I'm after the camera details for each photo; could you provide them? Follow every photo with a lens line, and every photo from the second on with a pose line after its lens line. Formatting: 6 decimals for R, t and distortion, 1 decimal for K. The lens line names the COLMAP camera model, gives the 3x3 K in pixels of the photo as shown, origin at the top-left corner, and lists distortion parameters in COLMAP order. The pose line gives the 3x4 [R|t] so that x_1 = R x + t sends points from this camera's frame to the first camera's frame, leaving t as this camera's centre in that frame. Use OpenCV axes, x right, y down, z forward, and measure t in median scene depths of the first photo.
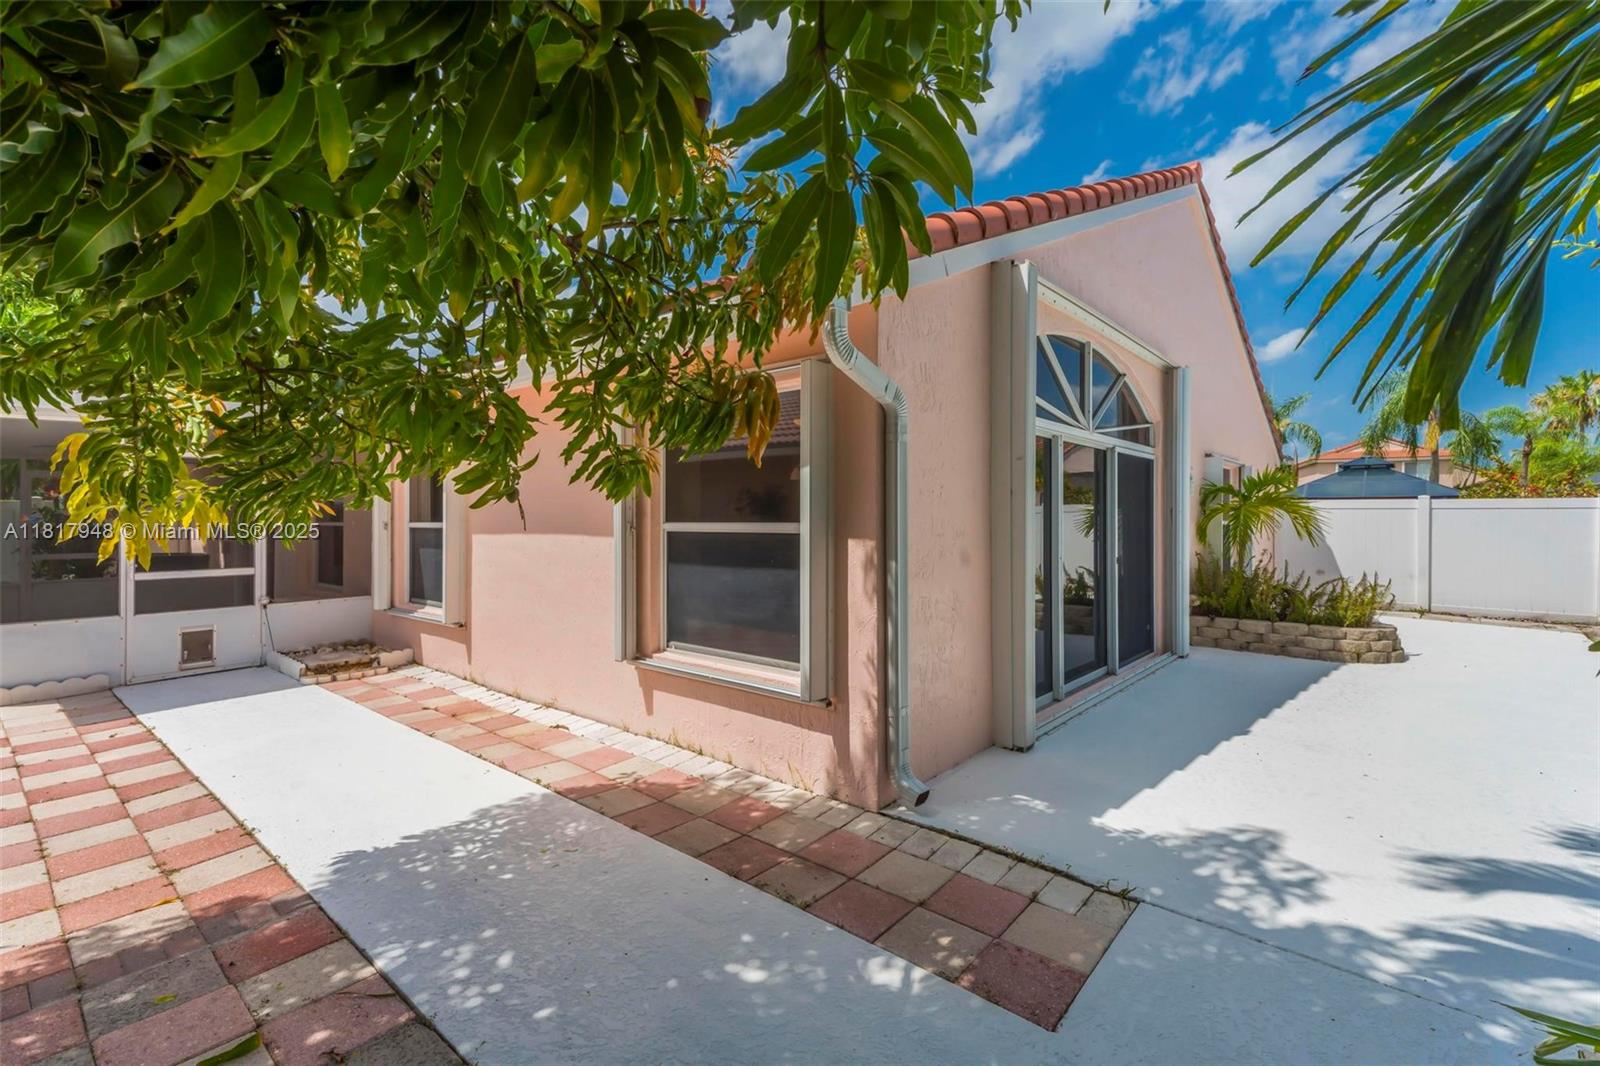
lens RADIAL K [[717.6, 0, 803.7], [0, 717.6, 526.4], [0, 0, 1]] dist [0.043414, -0.012628]
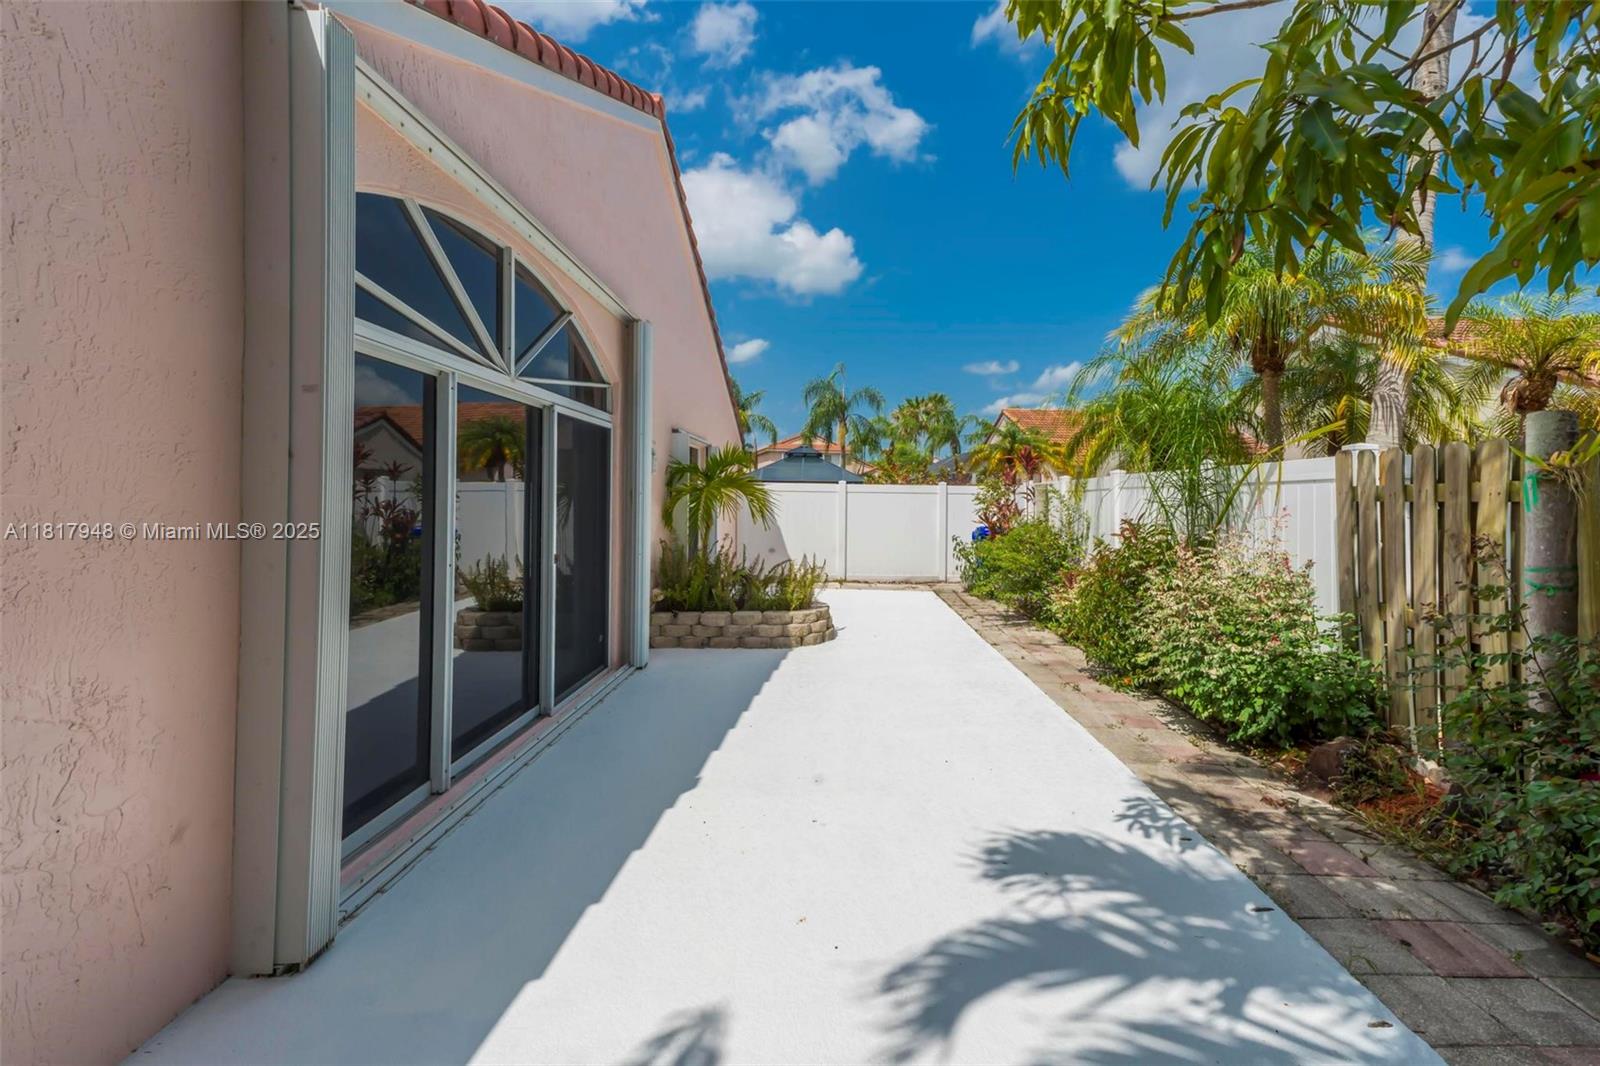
lens RADIAL K [[717.6, 0, 803.7], [0, 717.6, 526.4], [0, 0, 1]] dist [0.043414, -0.012628]
pose [[0.789067, -0.014891, 0.614127, 0.154826], [-0.005391, 0.999500, 0.031163, -0.008549], [-0.614284, -0.027900, 0.788592, 0.224601]]
